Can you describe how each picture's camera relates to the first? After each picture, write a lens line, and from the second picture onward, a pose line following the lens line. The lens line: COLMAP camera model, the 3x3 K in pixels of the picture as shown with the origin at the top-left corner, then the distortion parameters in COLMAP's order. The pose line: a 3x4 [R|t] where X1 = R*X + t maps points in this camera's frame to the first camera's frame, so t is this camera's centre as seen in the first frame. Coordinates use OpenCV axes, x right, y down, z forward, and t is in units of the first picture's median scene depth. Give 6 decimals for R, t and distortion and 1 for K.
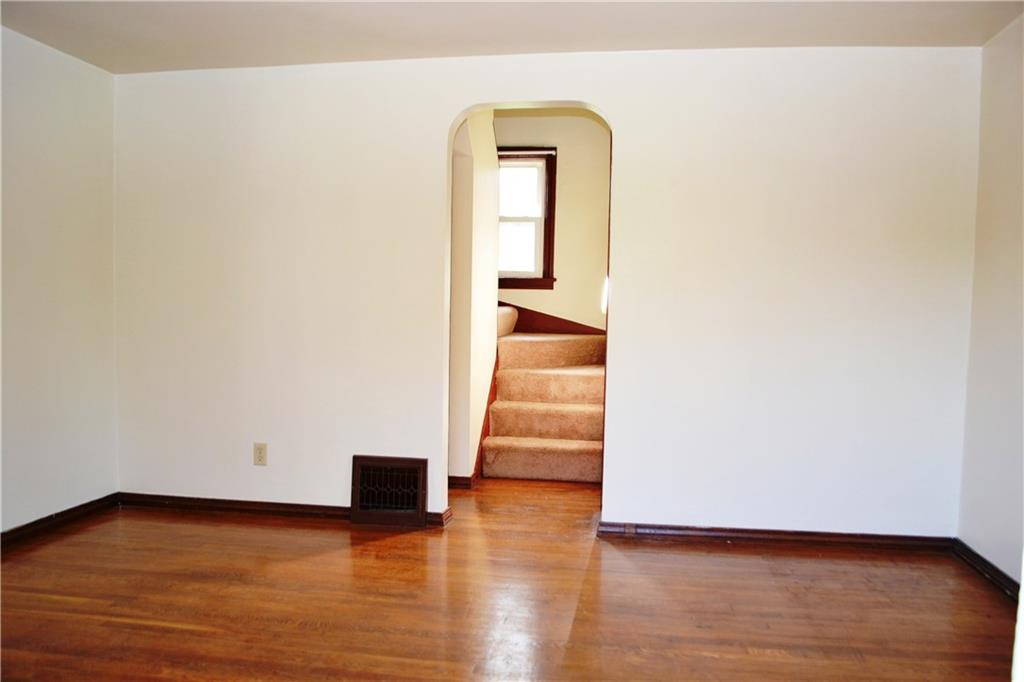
lens RADIAL K [[797.4, 0, 512.0], [0, 797.4, 341.0], [0, 0, 1]] dist [-0.076879, -0.000746]
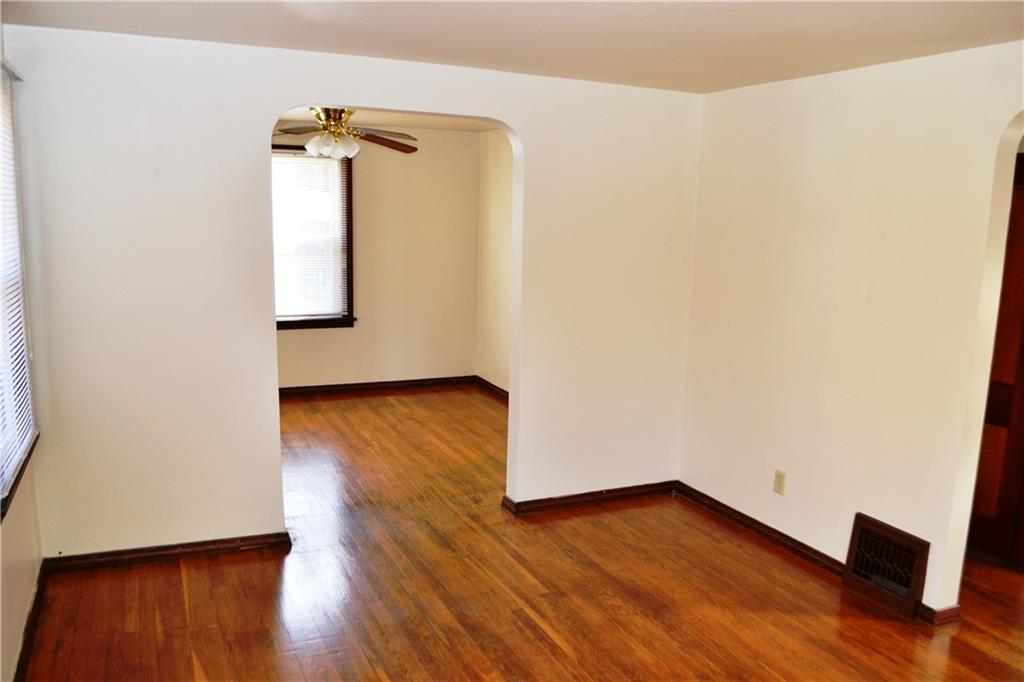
lens RADIAL K [[797.4, 0, 512.0], [0, 797.4, 341.0], [0, 0, 1]] dist [-0.076879, -0.000746]
pose [[0.562180, 0.127854, -0.817072, 0.286438], [-0.053140, 0.991520, 0.118589, -0.135893], [0.825306, -0.023249, 0.564207, 0.183317]]
